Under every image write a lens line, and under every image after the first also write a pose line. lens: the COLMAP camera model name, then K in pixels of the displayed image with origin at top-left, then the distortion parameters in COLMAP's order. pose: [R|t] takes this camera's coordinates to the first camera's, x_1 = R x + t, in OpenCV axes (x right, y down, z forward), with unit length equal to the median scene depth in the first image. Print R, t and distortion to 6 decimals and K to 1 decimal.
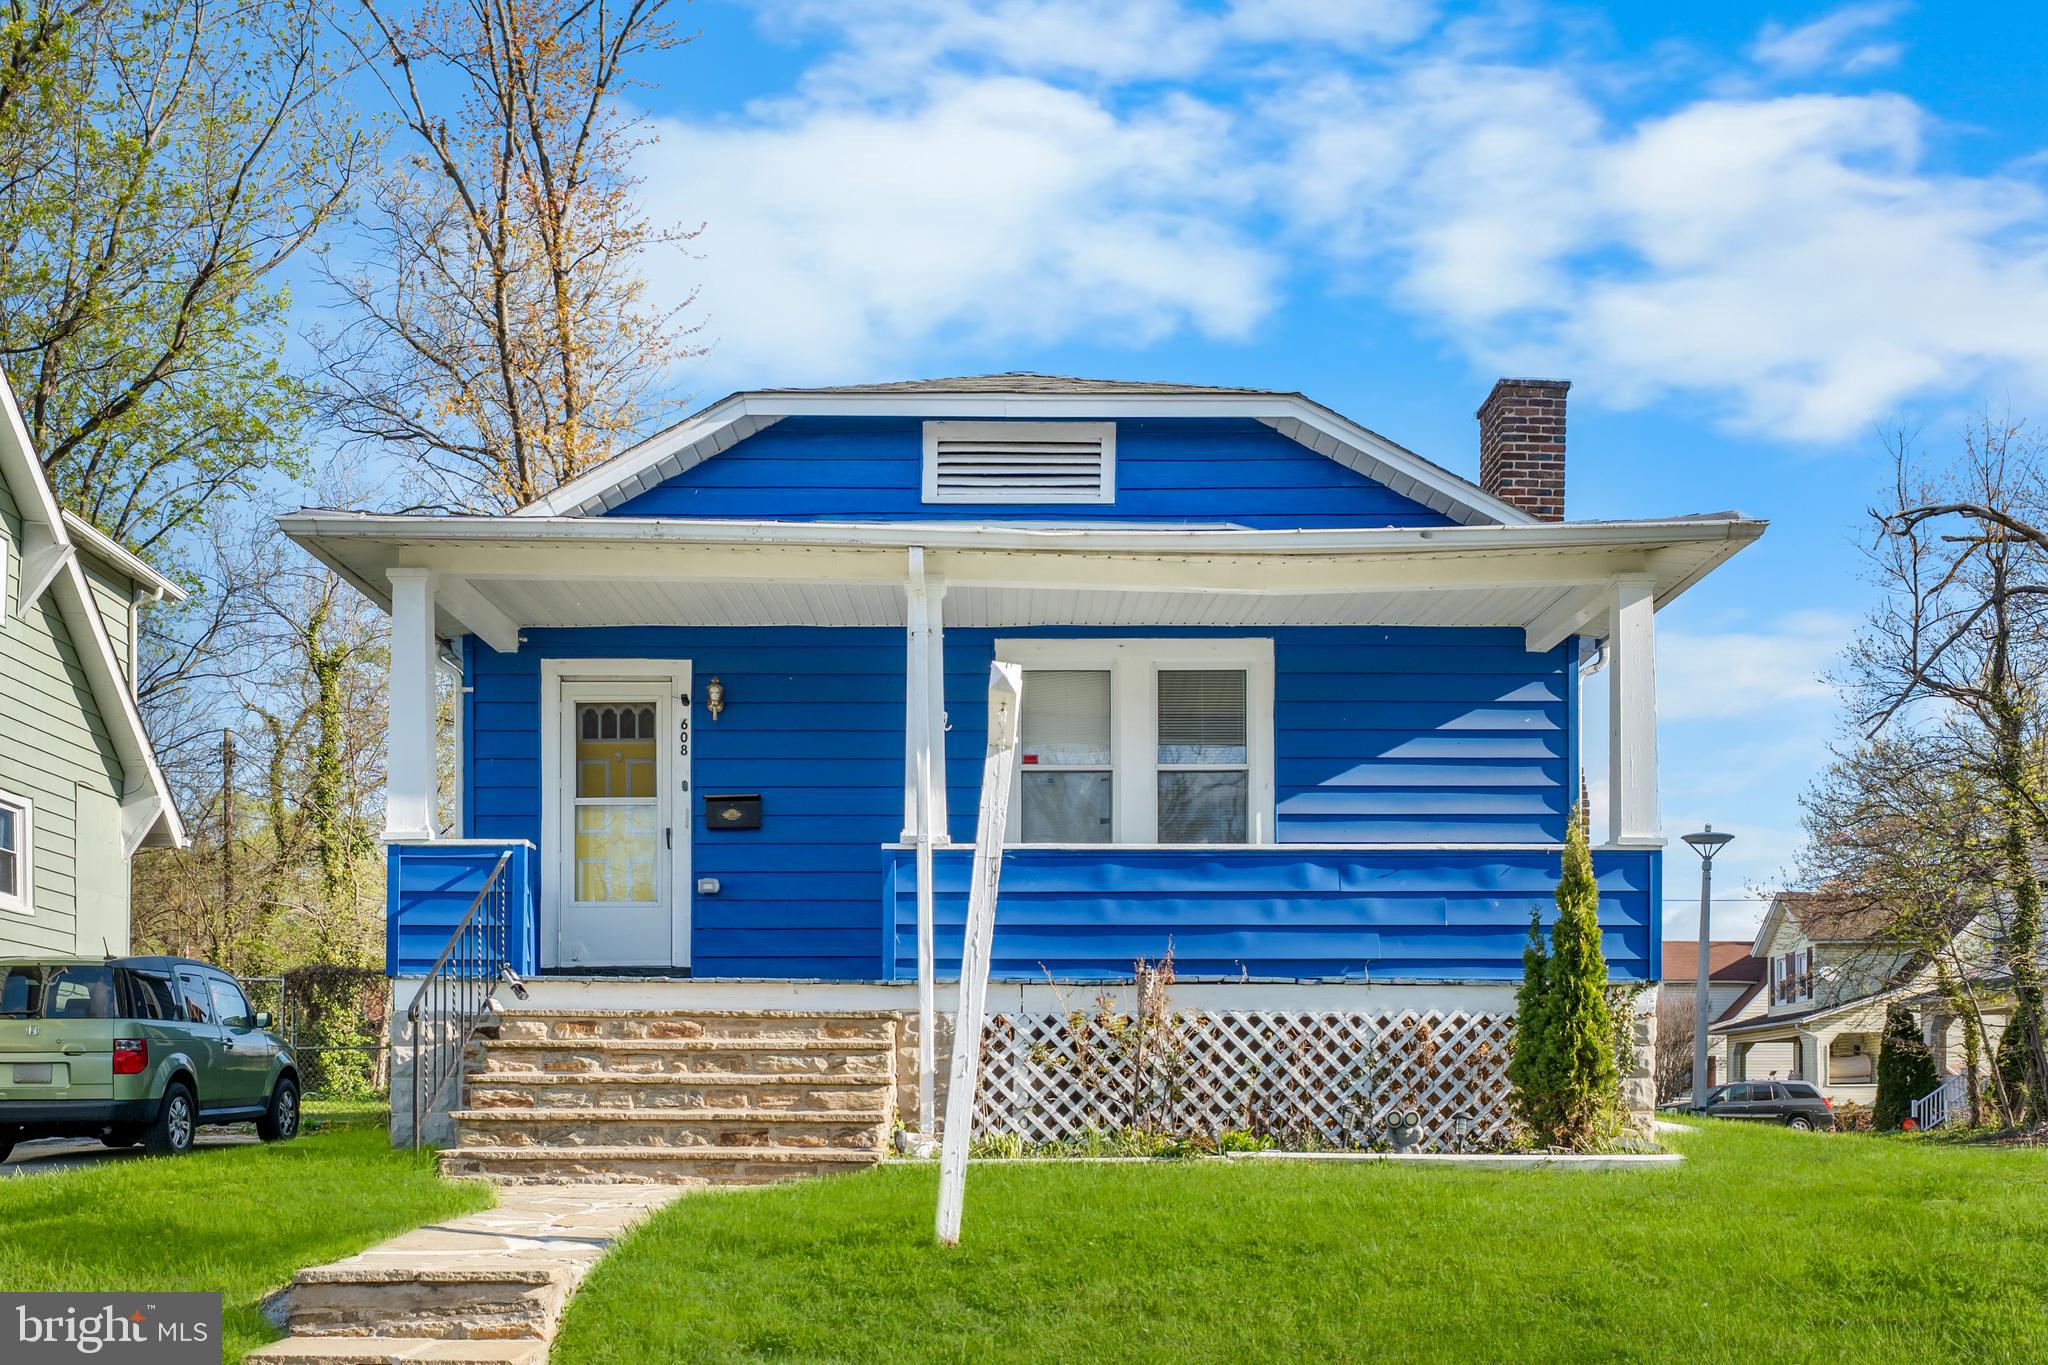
lens RADIAL K [[1289.4, 0, 1029.0], [0, 1289.4, 773.4], [0, 0, 1]] dist [-0.003977, 0.003688]
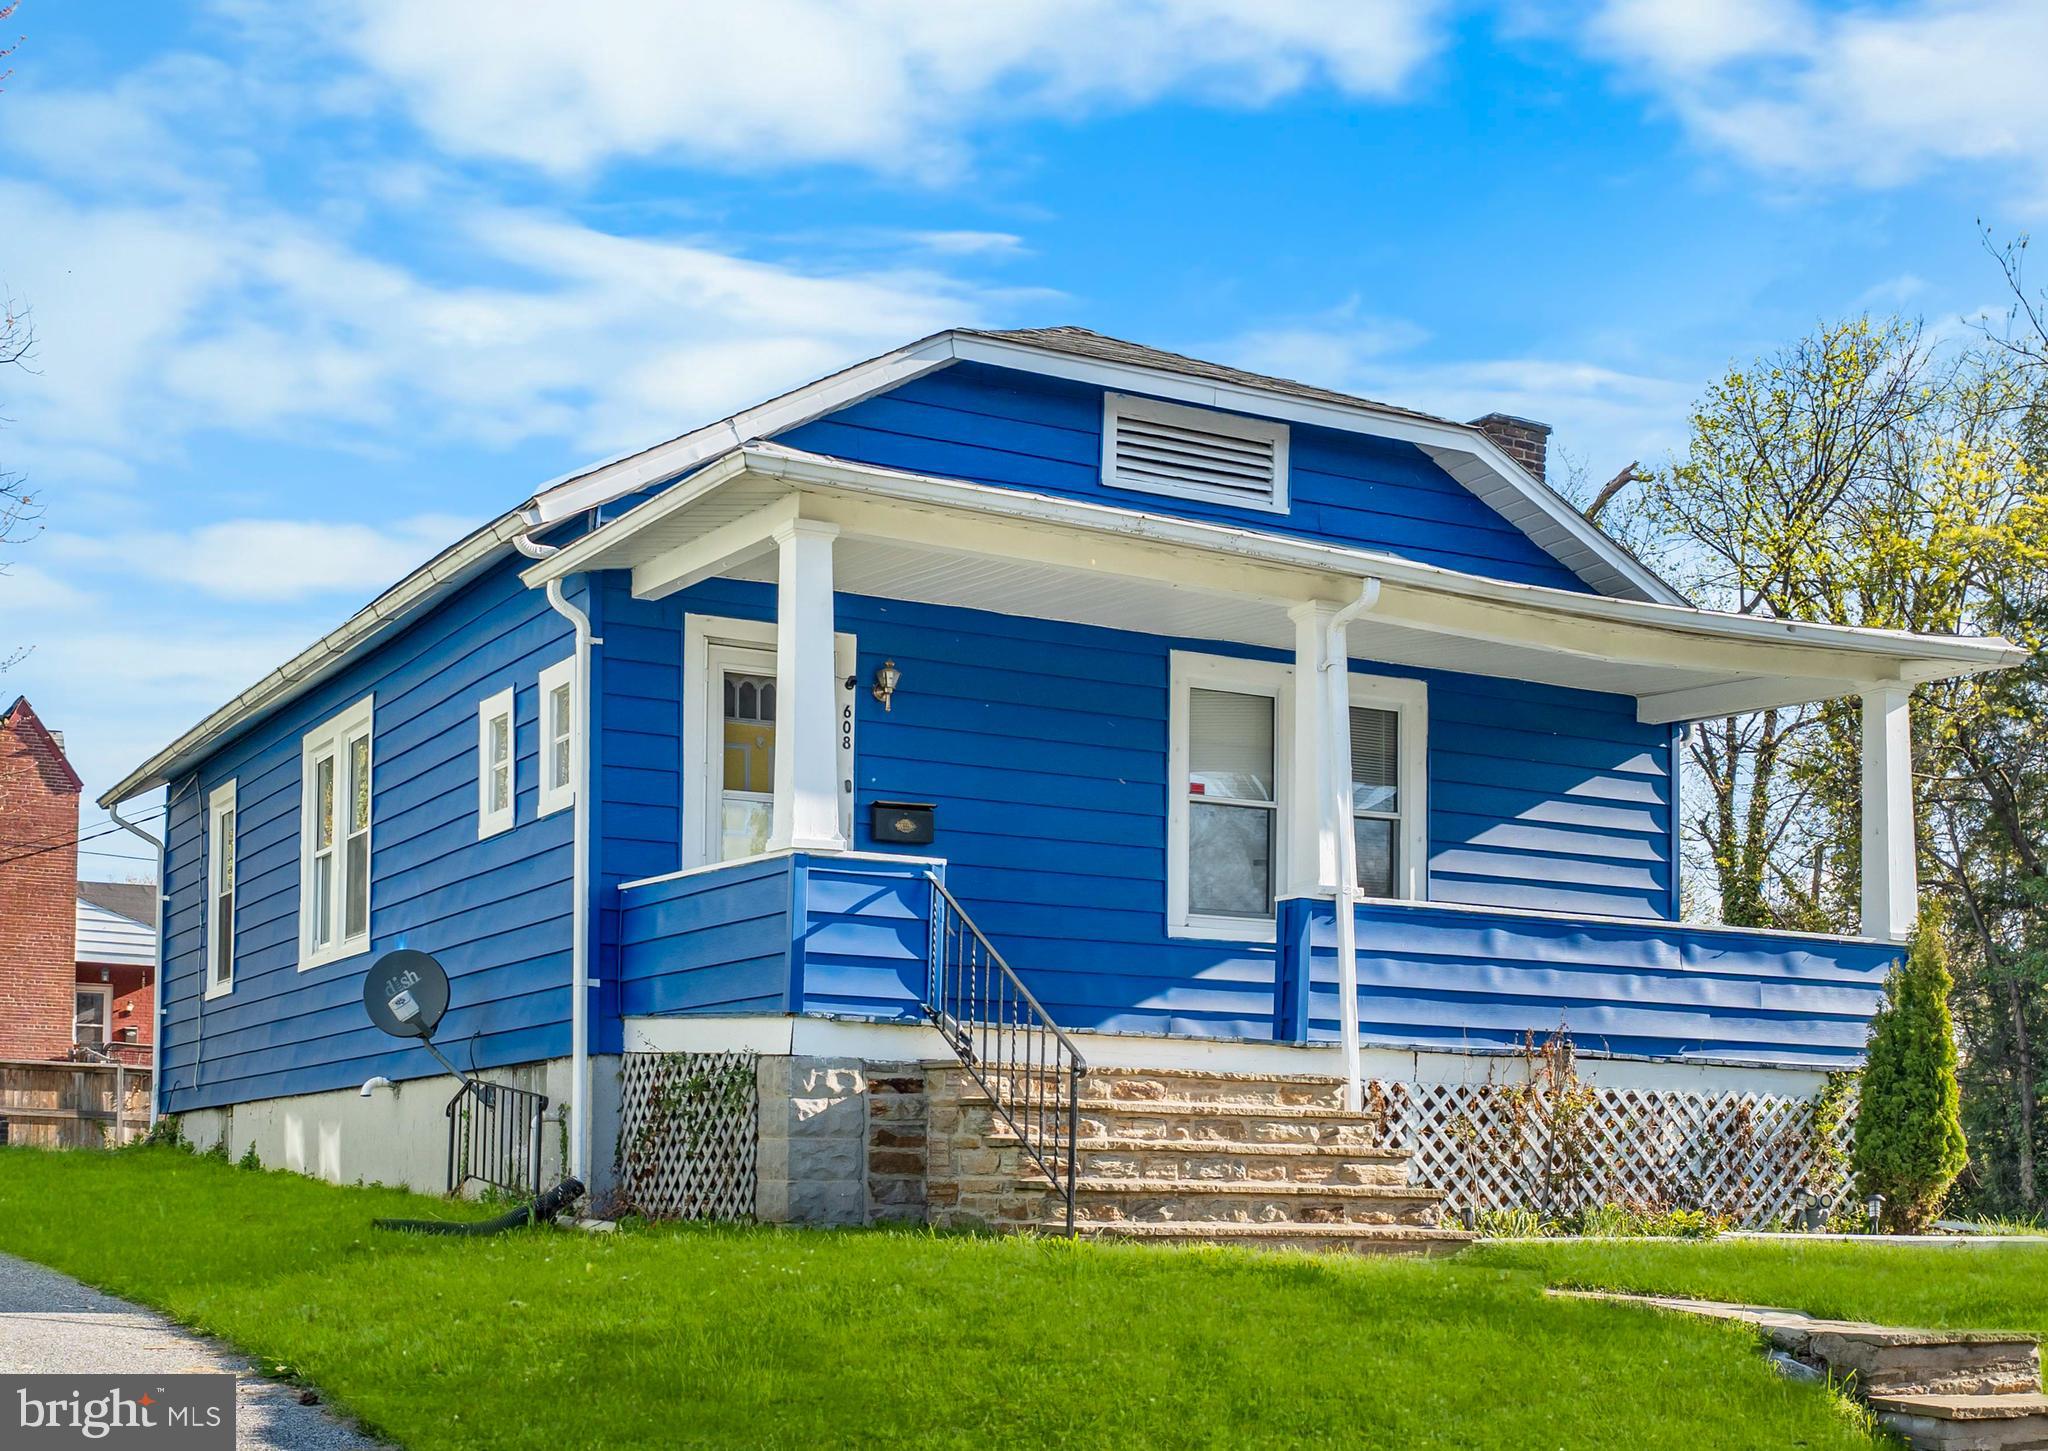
lens RADIAL K [[1597.9, 0, 1024.4], [0, 1597.9, 724.3], [0, 0, 1]] dist [-0.002729, -0.001030]
pose [[0.946521, 0.102642, 0.305879, -0.658978], [-0.095462, 0.994693, -0.038383, -0.001873], [-0.308196, 0.007131, 0.951296, -0.022797]]
